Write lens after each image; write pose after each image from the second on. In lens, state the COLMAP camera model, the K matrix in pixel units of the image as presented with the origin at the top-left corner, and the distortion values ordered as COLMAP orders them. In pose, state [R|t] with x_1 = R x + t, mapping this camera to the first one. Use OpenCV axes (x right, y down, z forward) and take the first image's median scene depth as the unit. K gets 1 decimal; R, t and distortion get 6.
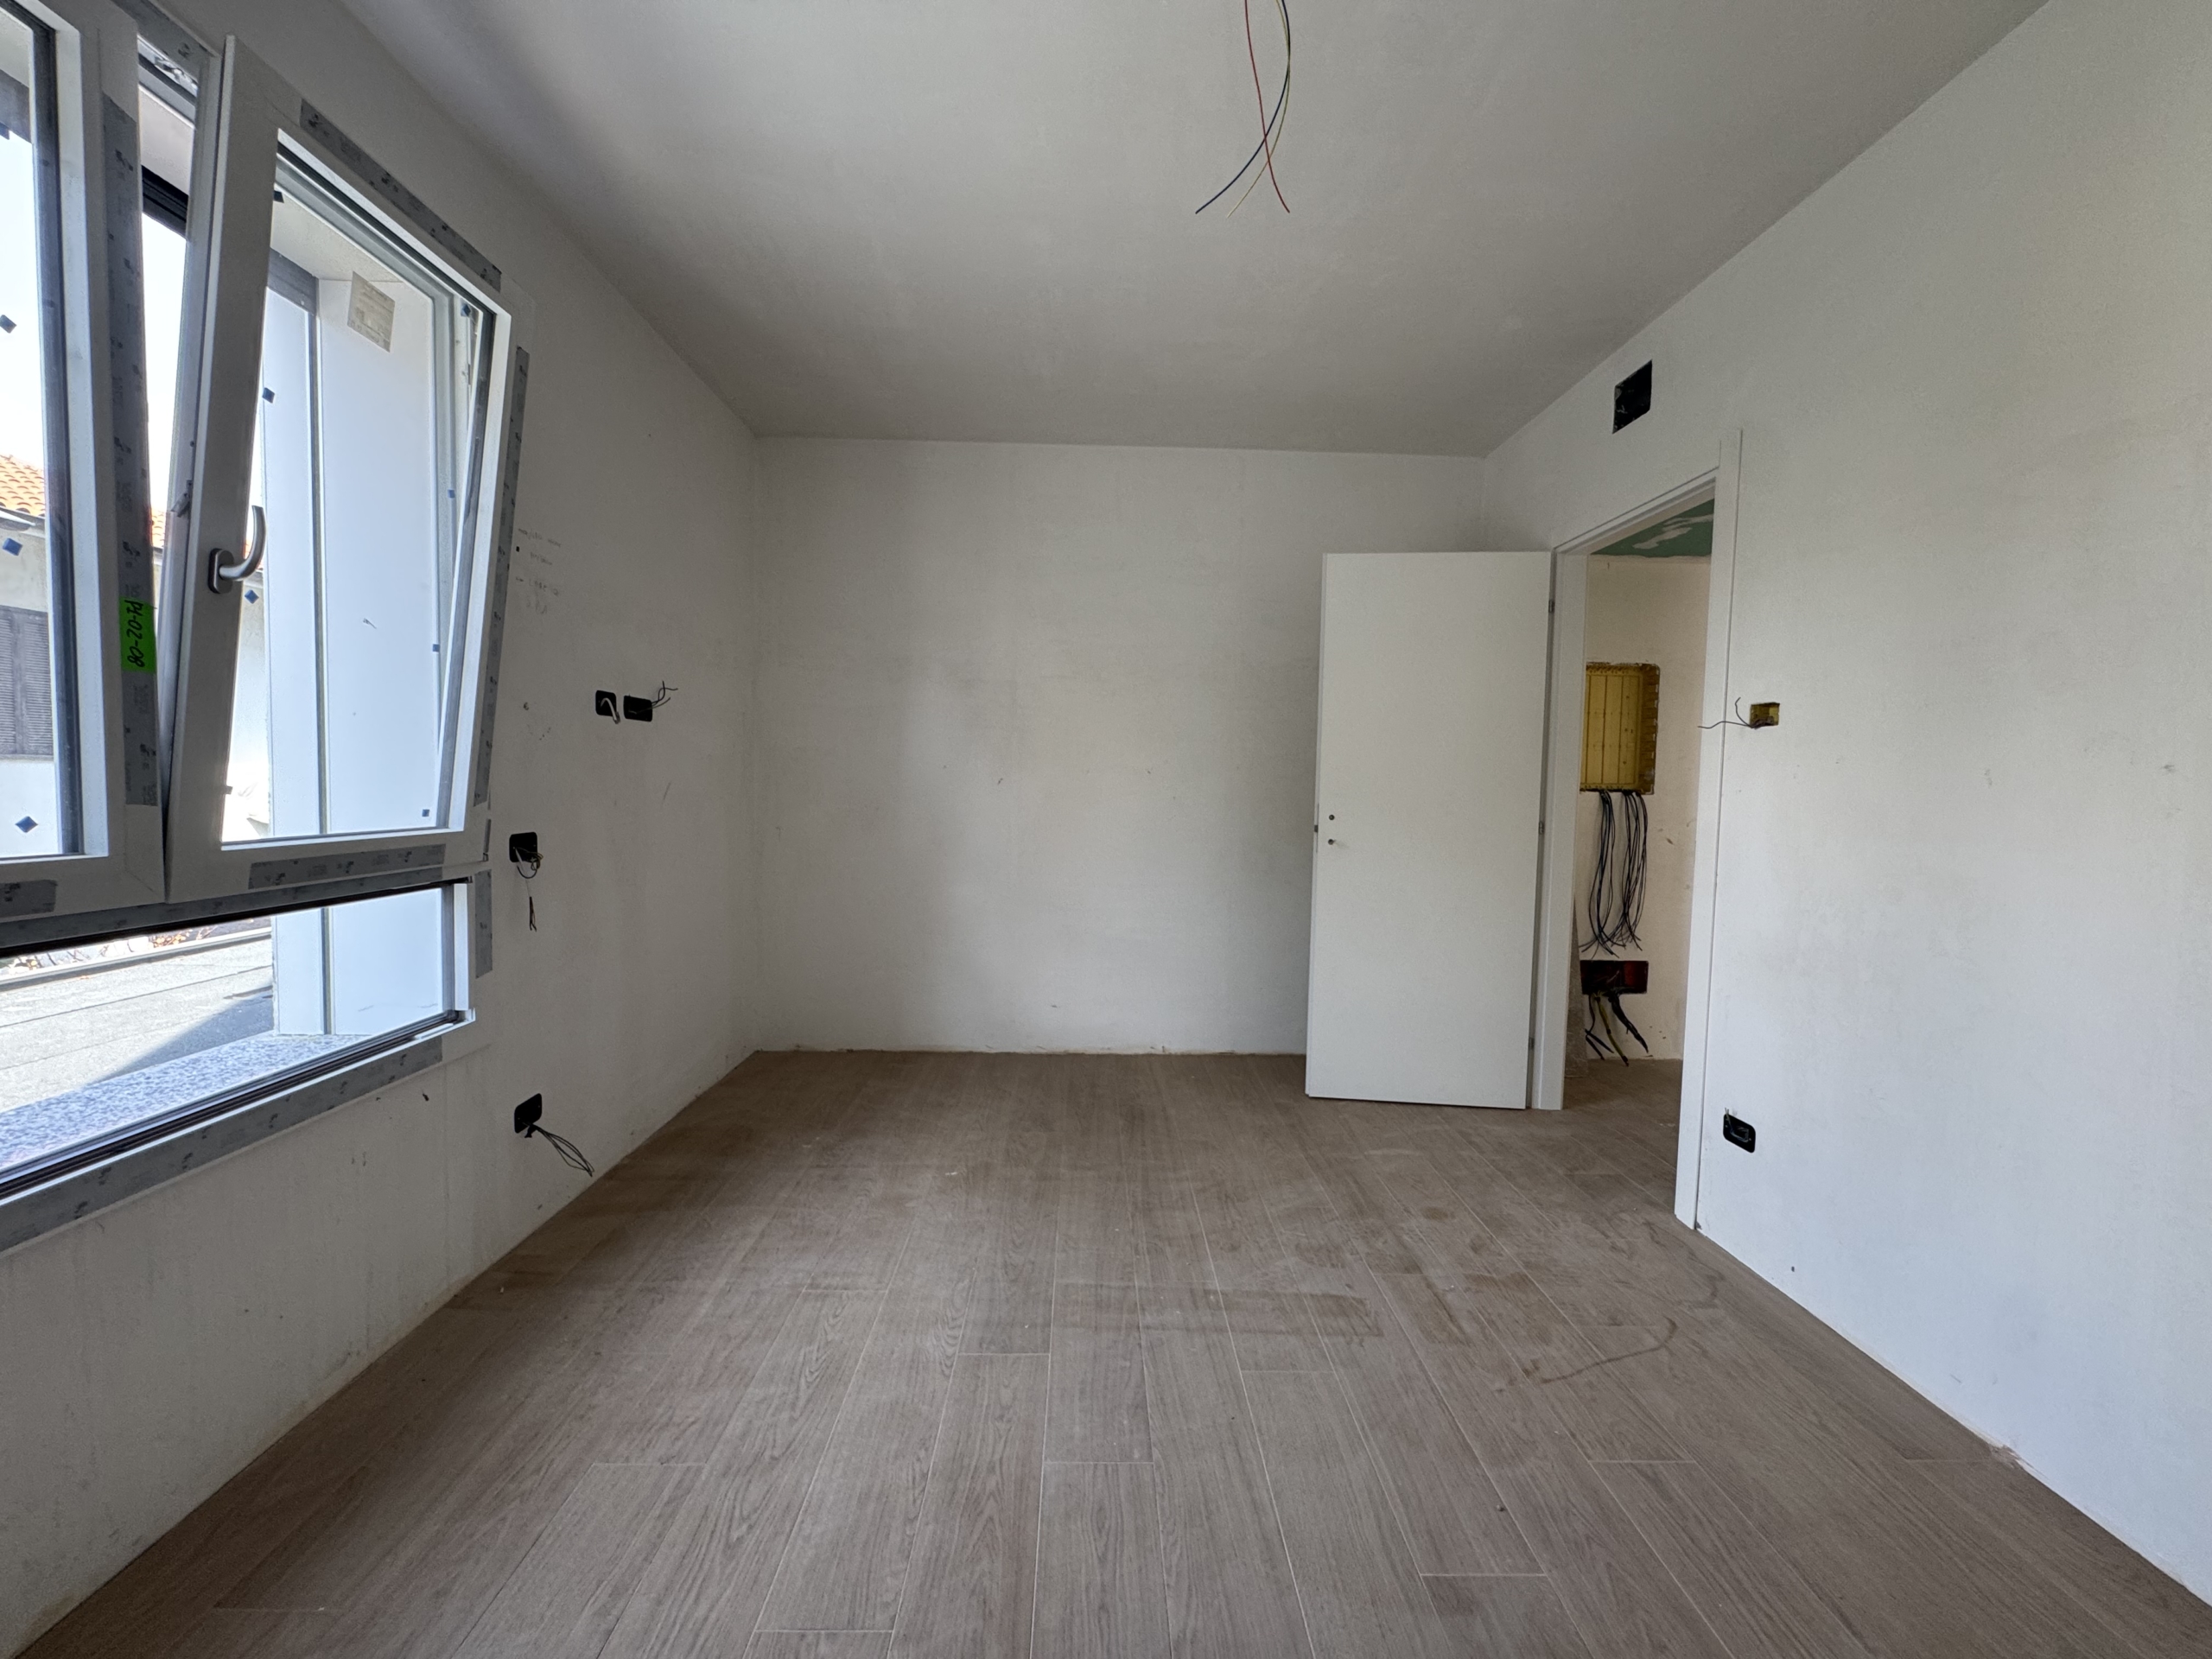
lens RADIAL K [[882.1, 0, 1102.6], [0, 882.1, 823.4], [0, 0, 1]] dist [-0.002340, 0.000708]
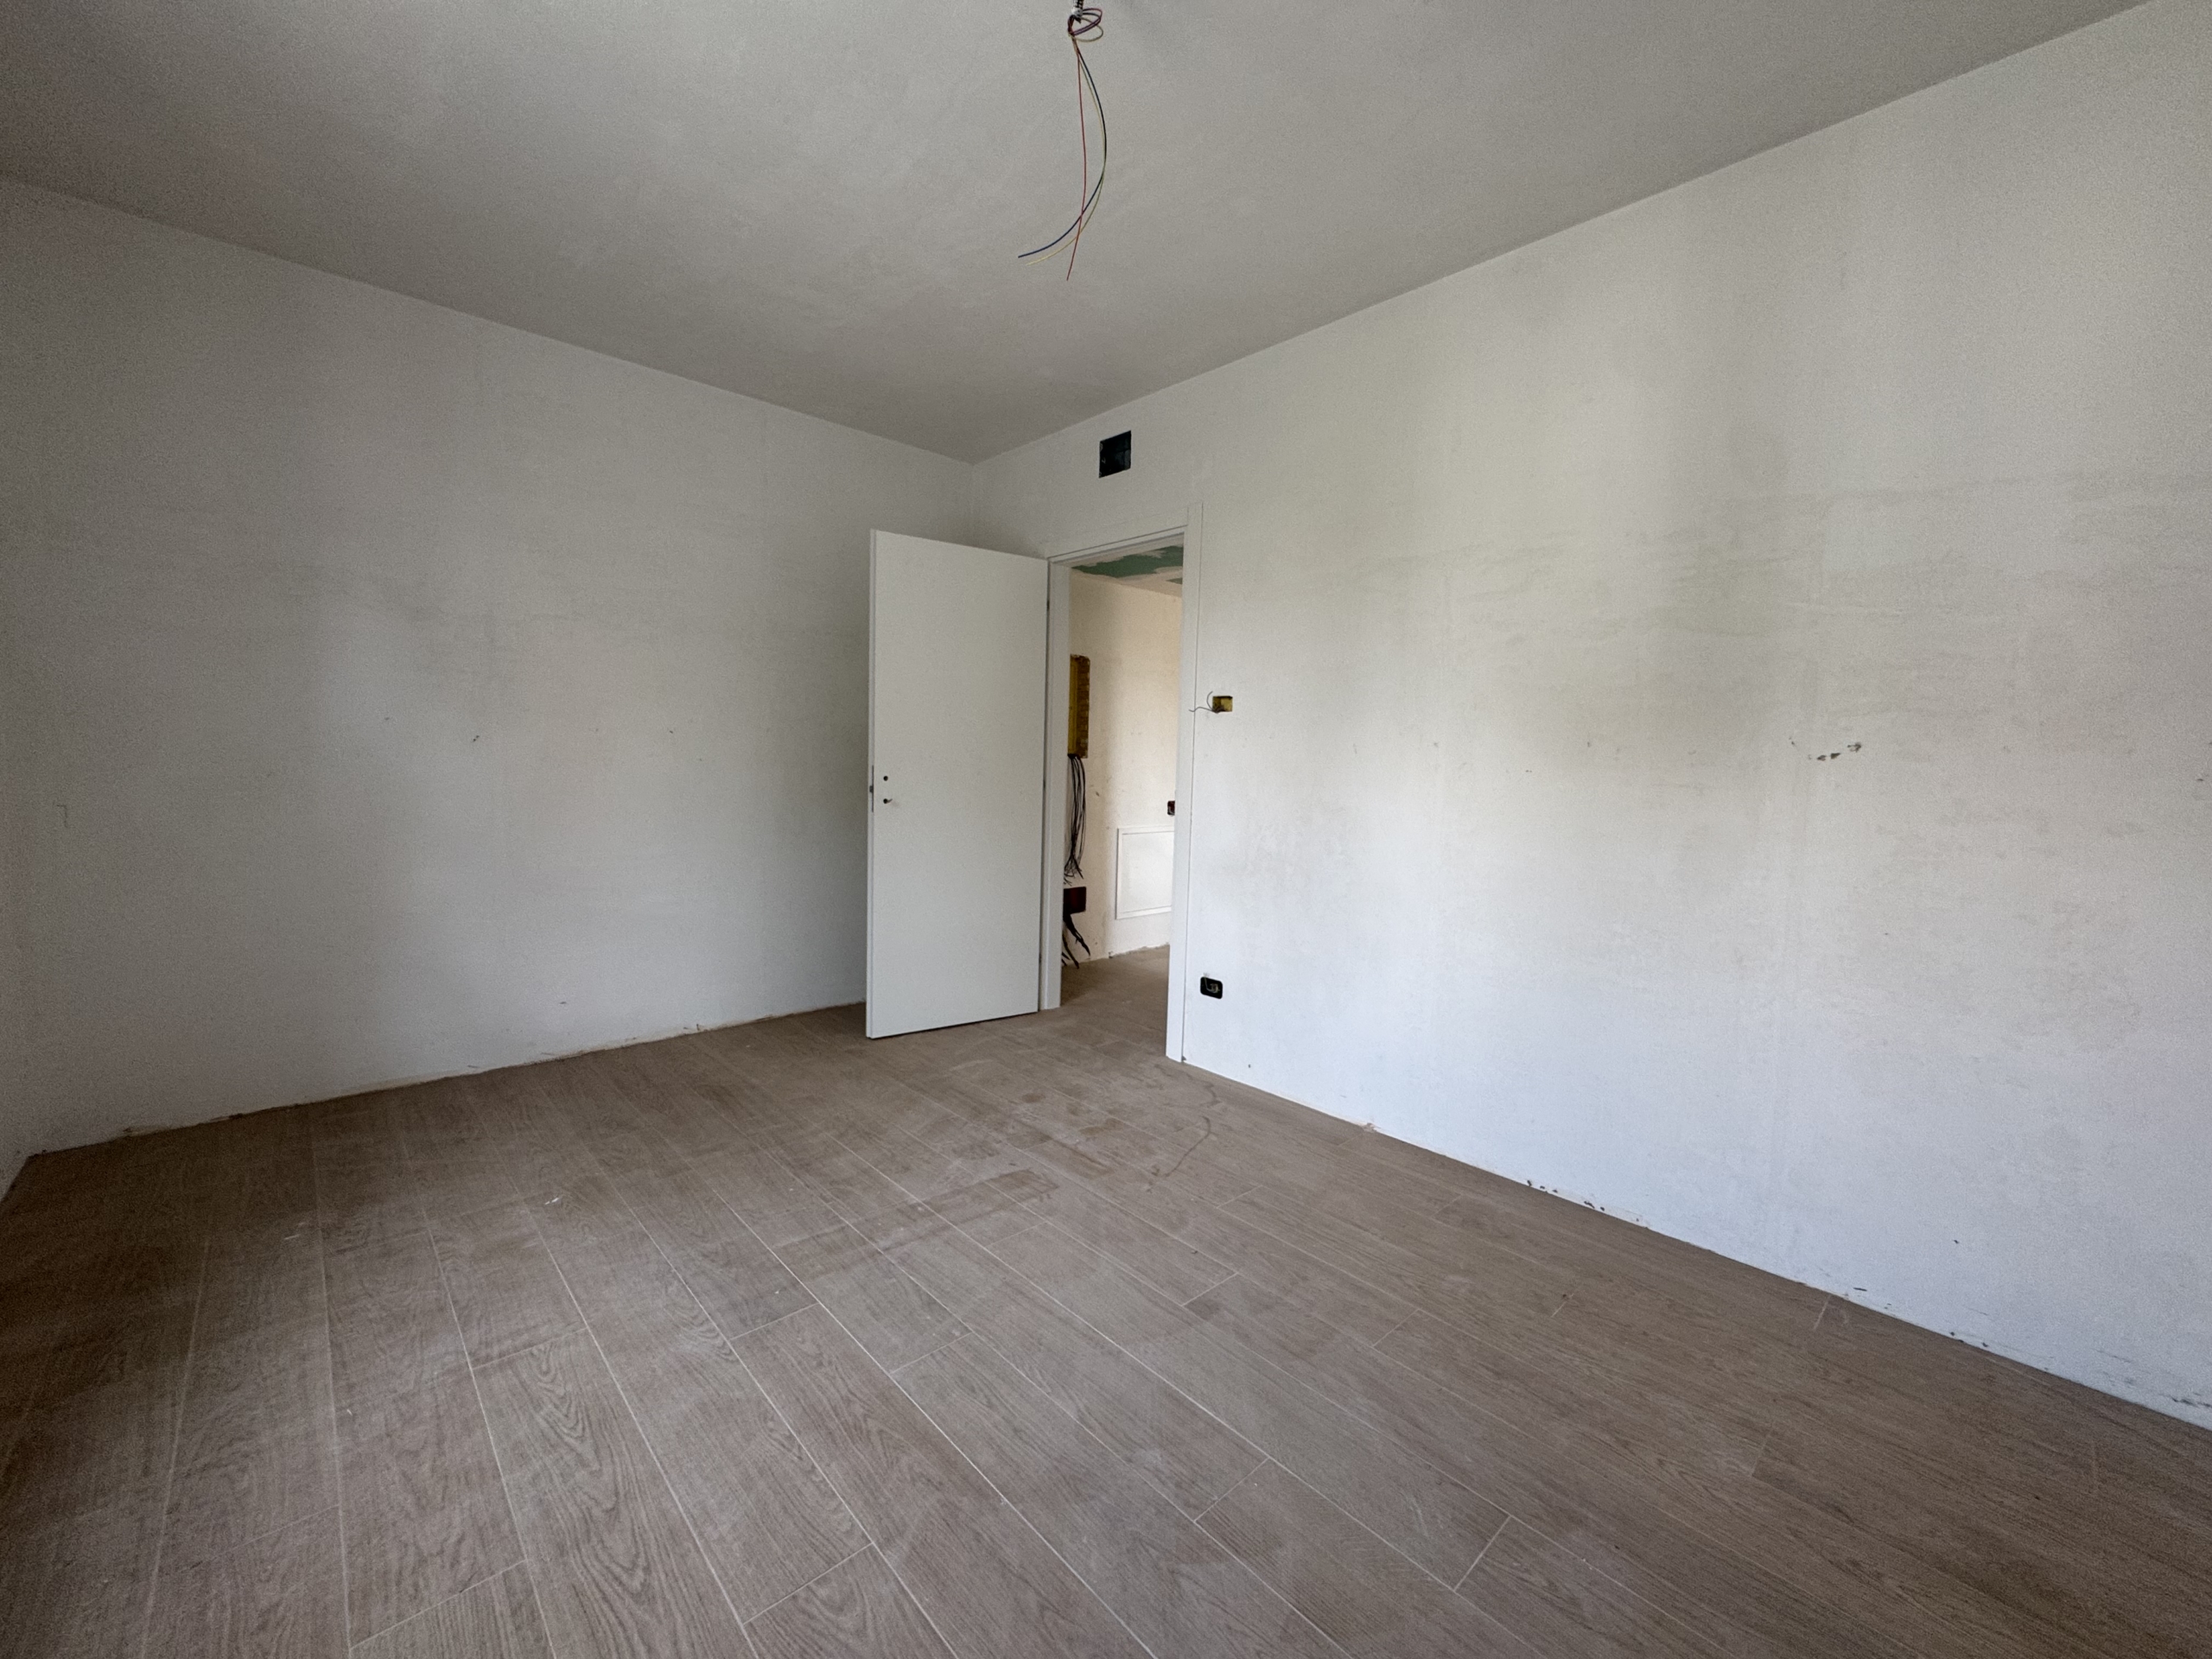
lens RADIAL K [[882.1, 0, 1103.7], [0, 882.1, 823.5], [0, 0, 1]] dist [-0.002340, 0.000708]
pose [[0.748257, -0.046184, 0.661800, -0.424831], [0.018704, 0.998646, 0.048544, 0.001650], [-0.663145, -0.023945, 0.748107, 0.024024]]
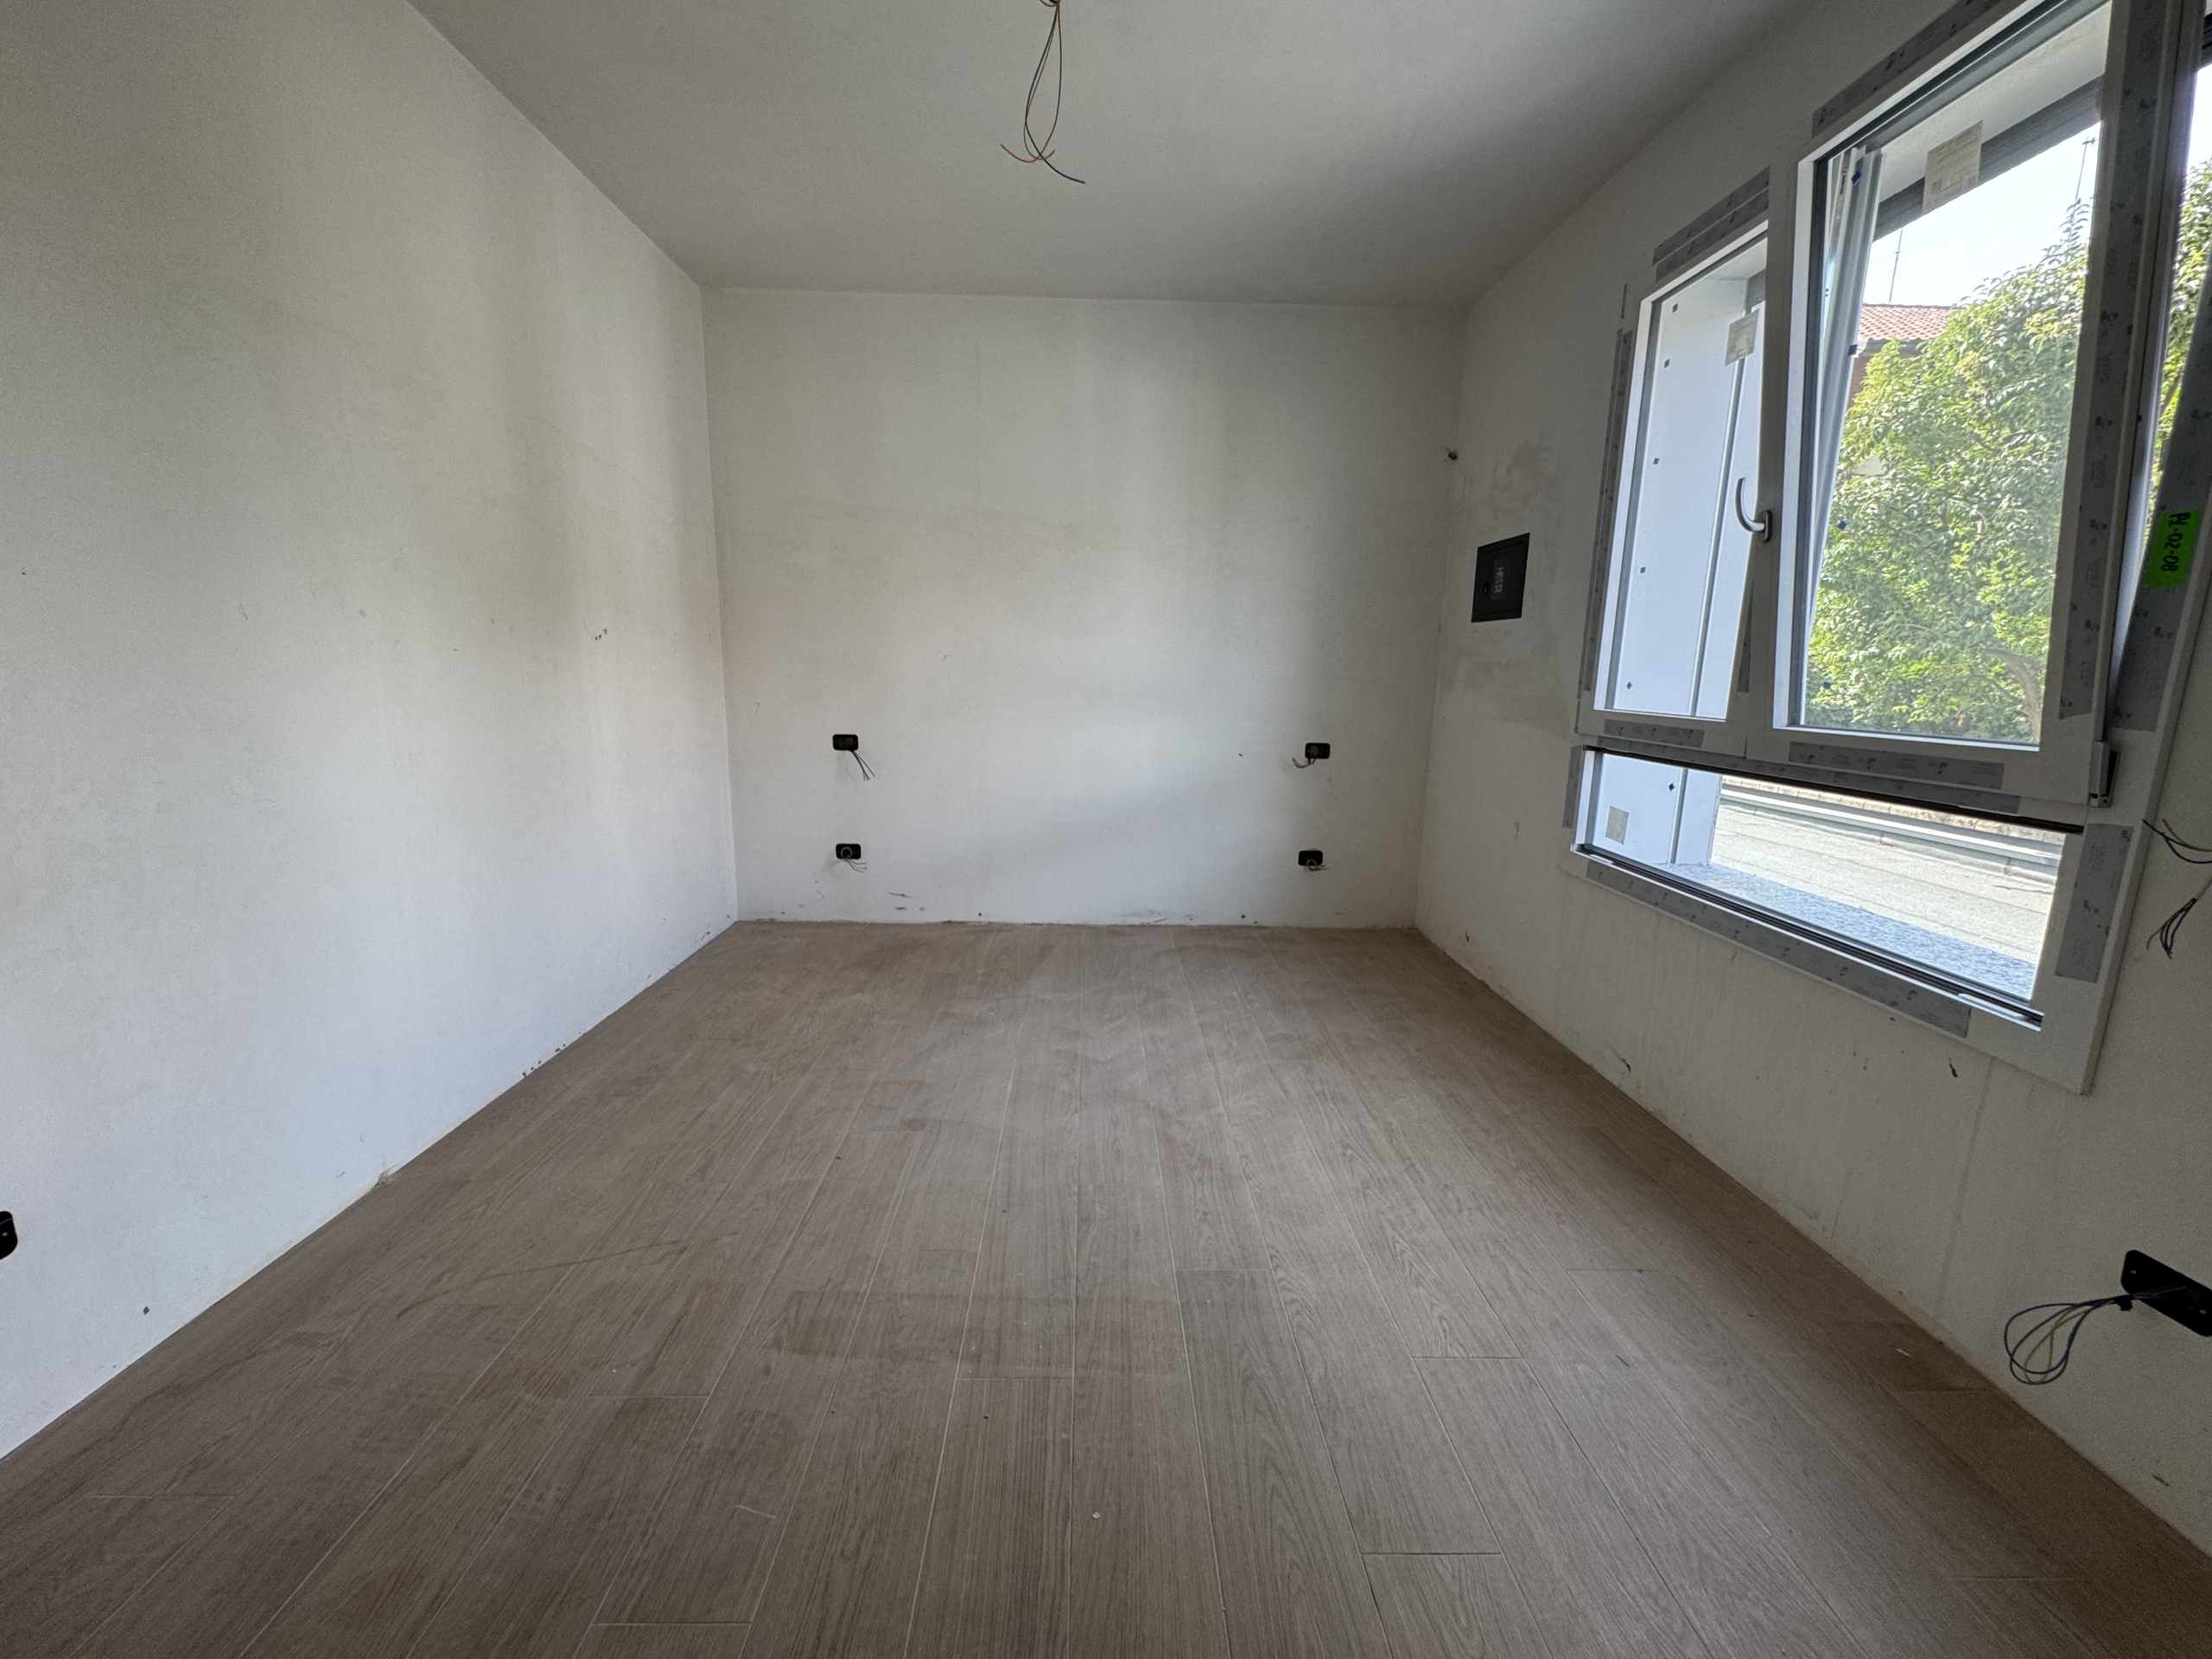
lens RADIAL K [[882.1, 0, 1105.8], [0, 882.1, 827.1], [0, 0, 1]] dist [-0.002340, 0.000708]
pose [[-0.999280, -0.037343, -0.006712, 0.034648], [-0.037897, 0.973735, 0.224509, -0.061650], [-0.001848, 0.224602, -0.974449, 1.654516]]
